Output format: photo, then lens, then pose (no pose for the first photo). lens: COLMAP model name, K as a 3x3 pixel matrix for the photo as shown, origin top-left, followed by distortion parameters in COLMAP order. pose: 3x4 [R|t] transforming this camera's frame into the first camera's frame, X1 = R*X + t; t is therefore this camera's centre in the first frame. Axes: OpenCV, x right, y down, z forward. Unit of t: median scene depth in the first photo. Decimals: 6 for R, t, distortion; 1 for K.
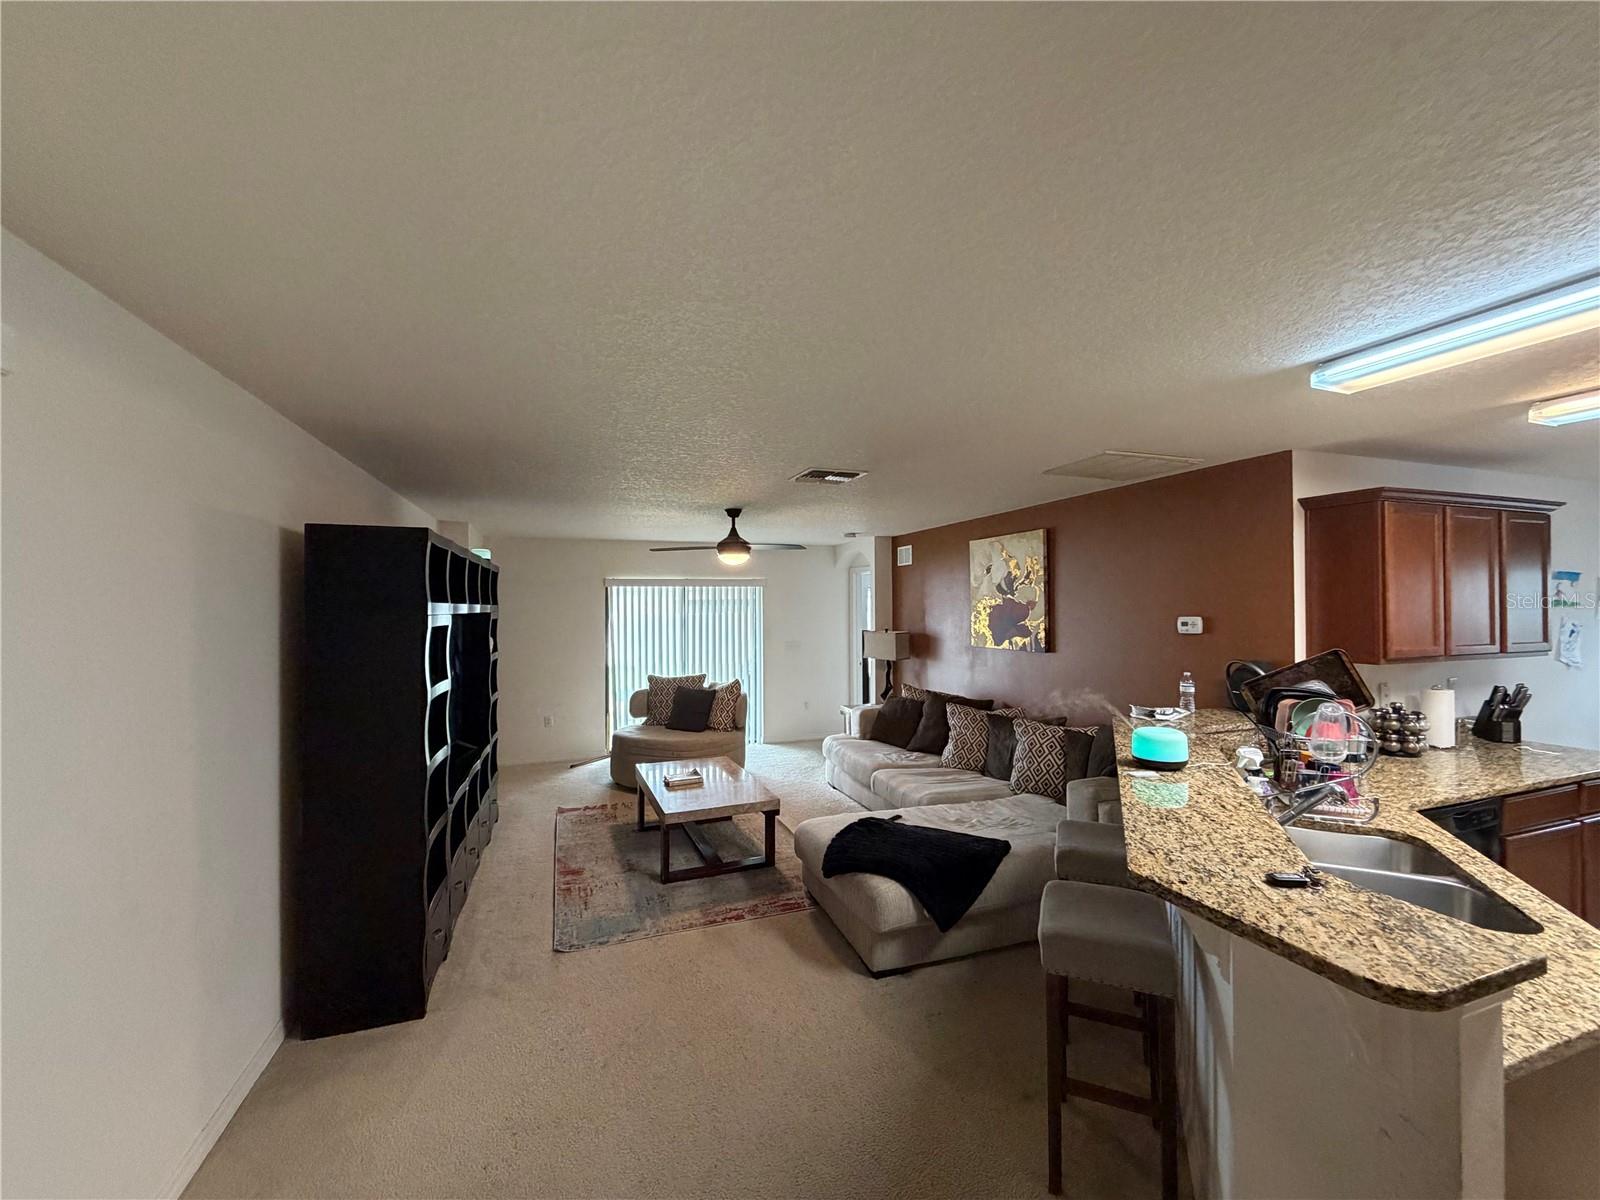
lens RADIAL K [[639.0, 0, 794.5], [0, 639.0, 600.2], [0, 0, 1]] dist [0.000529, 0.000036]
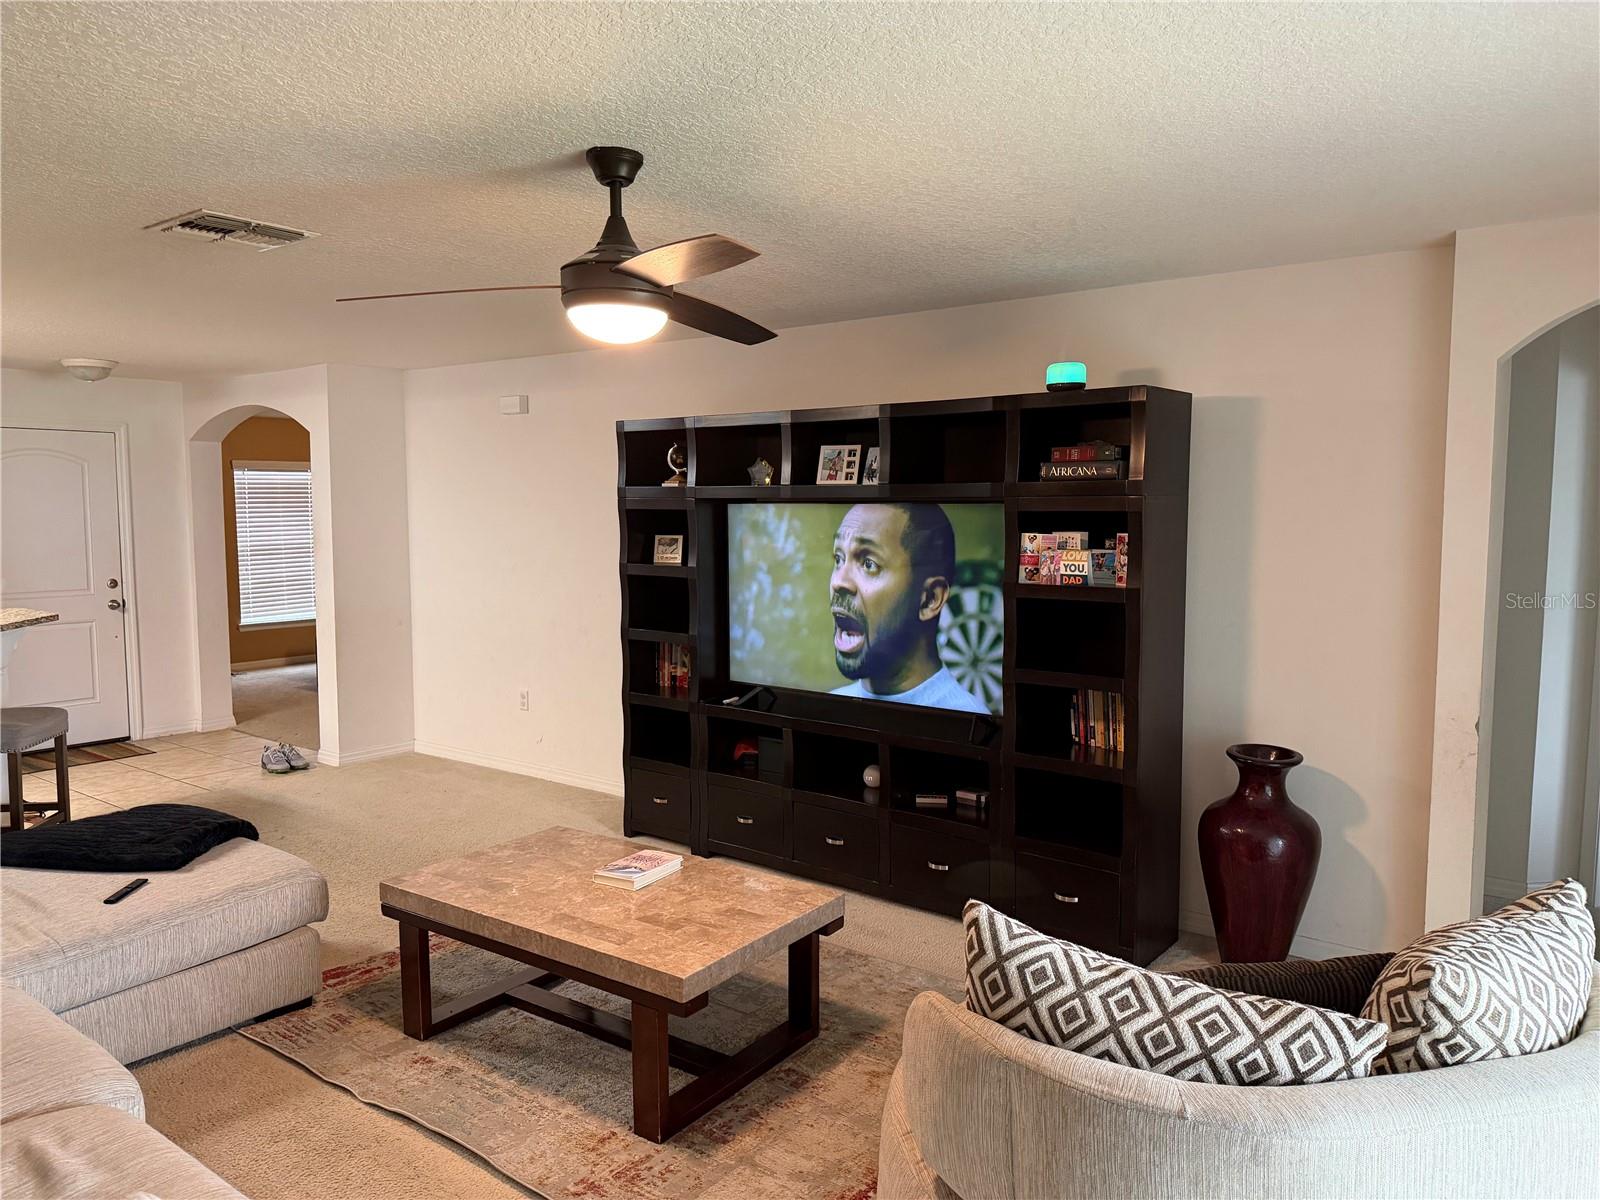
lens RADIAL K [[1115.7, 0, 800.0], [0, 1115.7, 600.0], [0, 0, 1]] dist [0.093658, -0.135111]
pose [[-0.845662, 0.052660, -0.531115, 0.130508], [0.010639, 0.996586, 0.081872, 0.022867], [0.533613, 0.063586, -0.843335, 1.580401]]
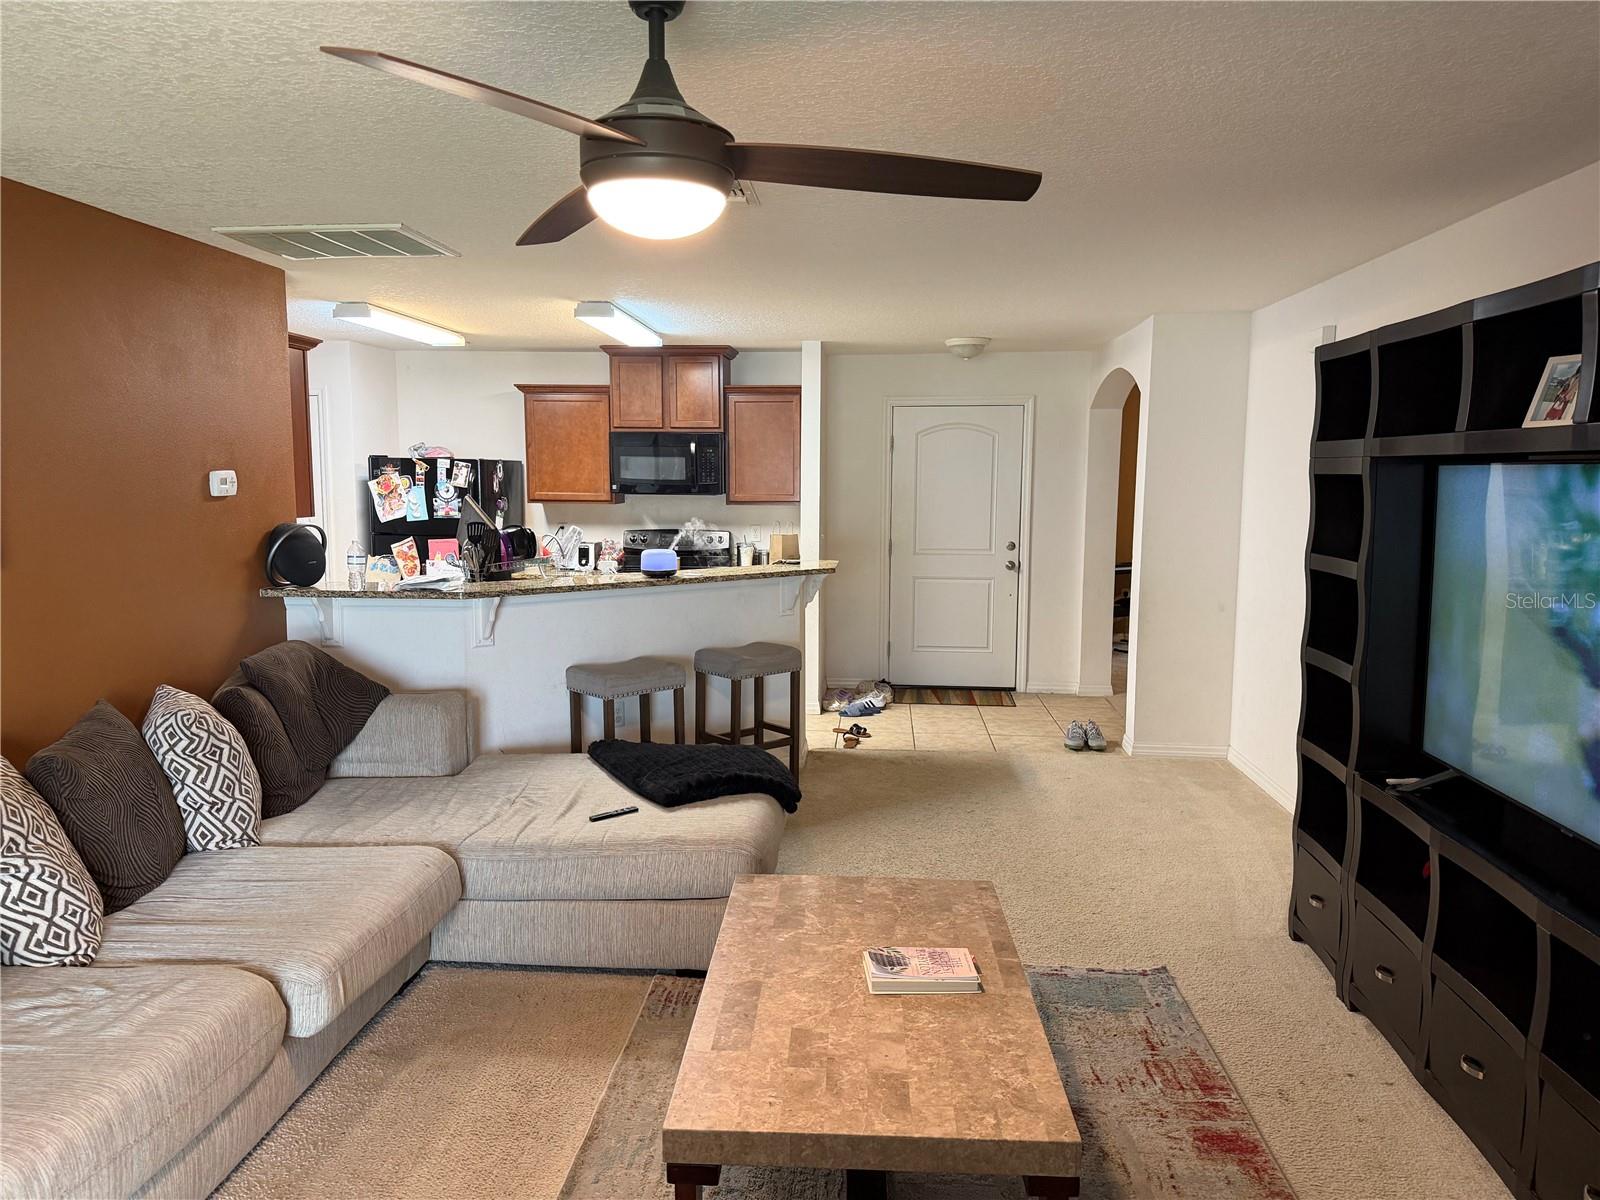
lens RADIAL K [[1113.9, 0, 800.0], [0, 1113.9, 600.0], [0, 0, 1]] dist [0.097330, -0.120082]
pose [[-0.909399, -0.044618, 0.413526, -0.319947], [-0.002773, 0.994858, 0.101242, 0.030180], [-0.415917, 0.090923, -0.904846, 1.406077]]
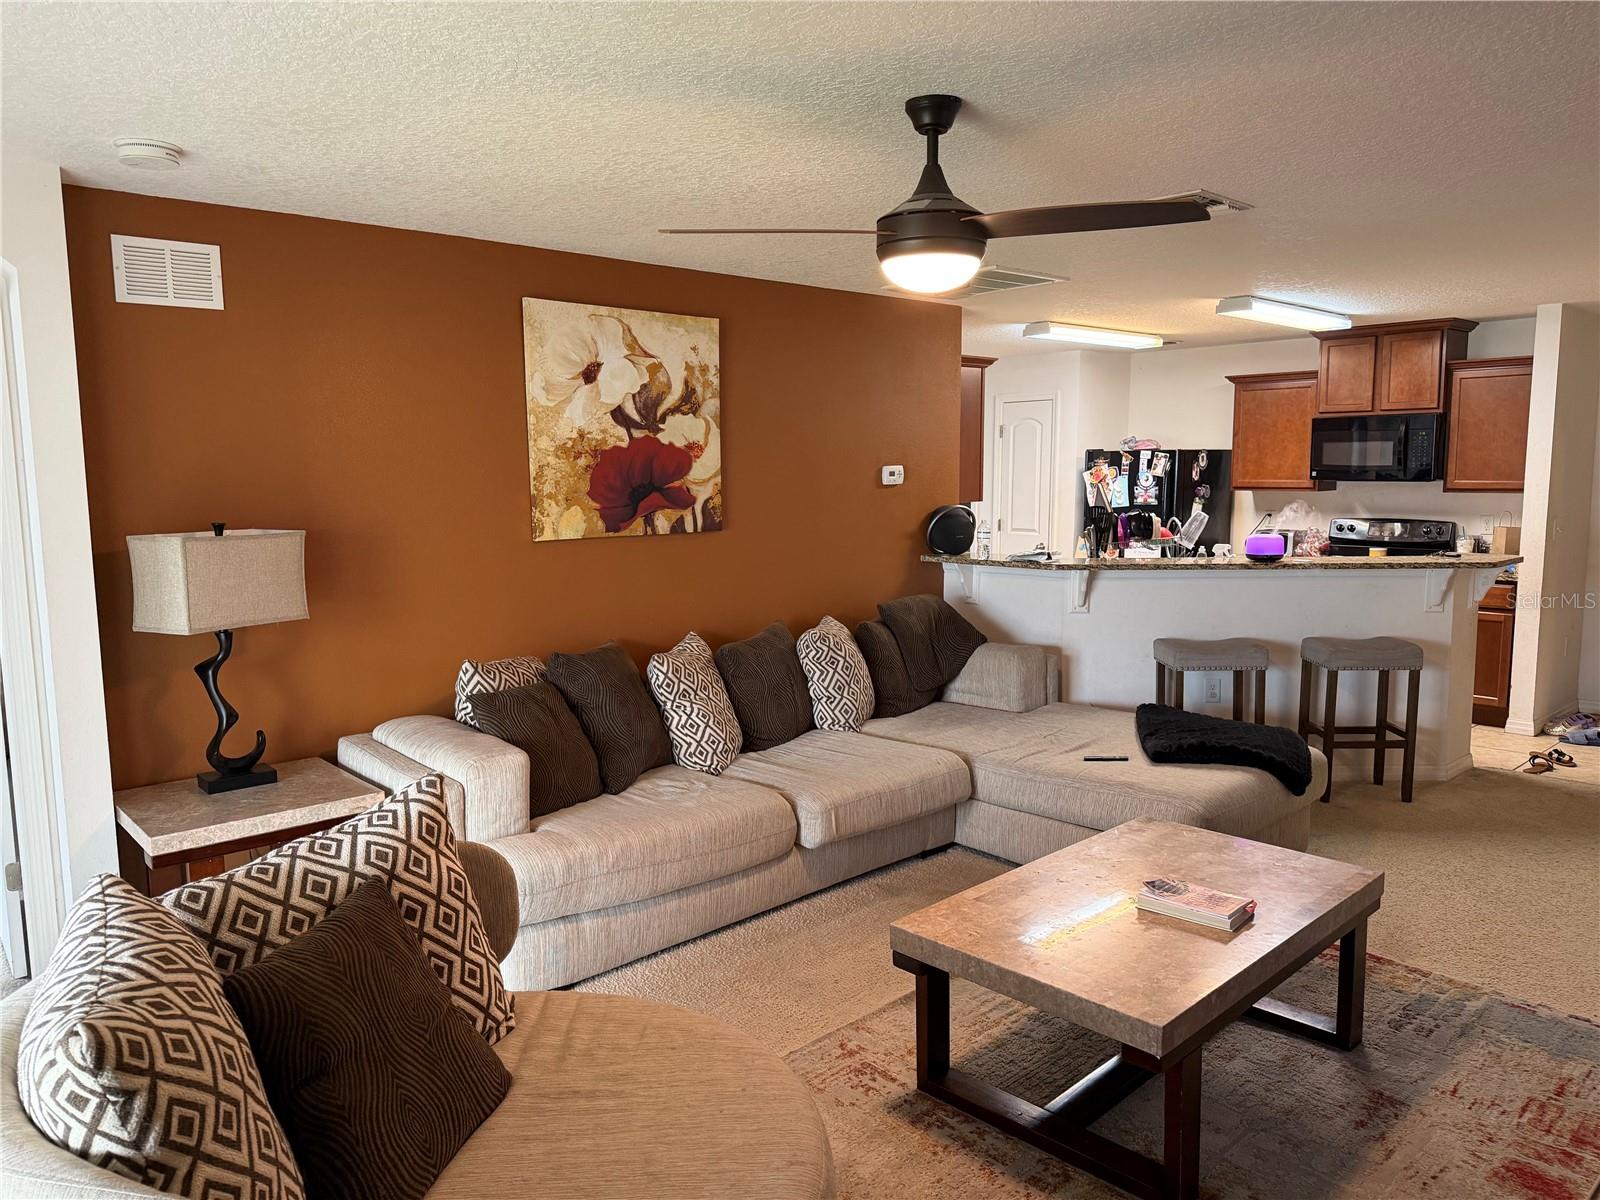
lens RADIAL K [[1115.7, 0, 800.0], [0, 1115.7, 600.0], [0, 0, 1]] dist [0.093658, -0.135111]
pose [[-0.383232, -0.099614, 0.918265, -0.609637], [0.002745, 0.994040, 0.108979, 0.032755], [-0.923648, 0.044285, -0.380674, 1.330149]]
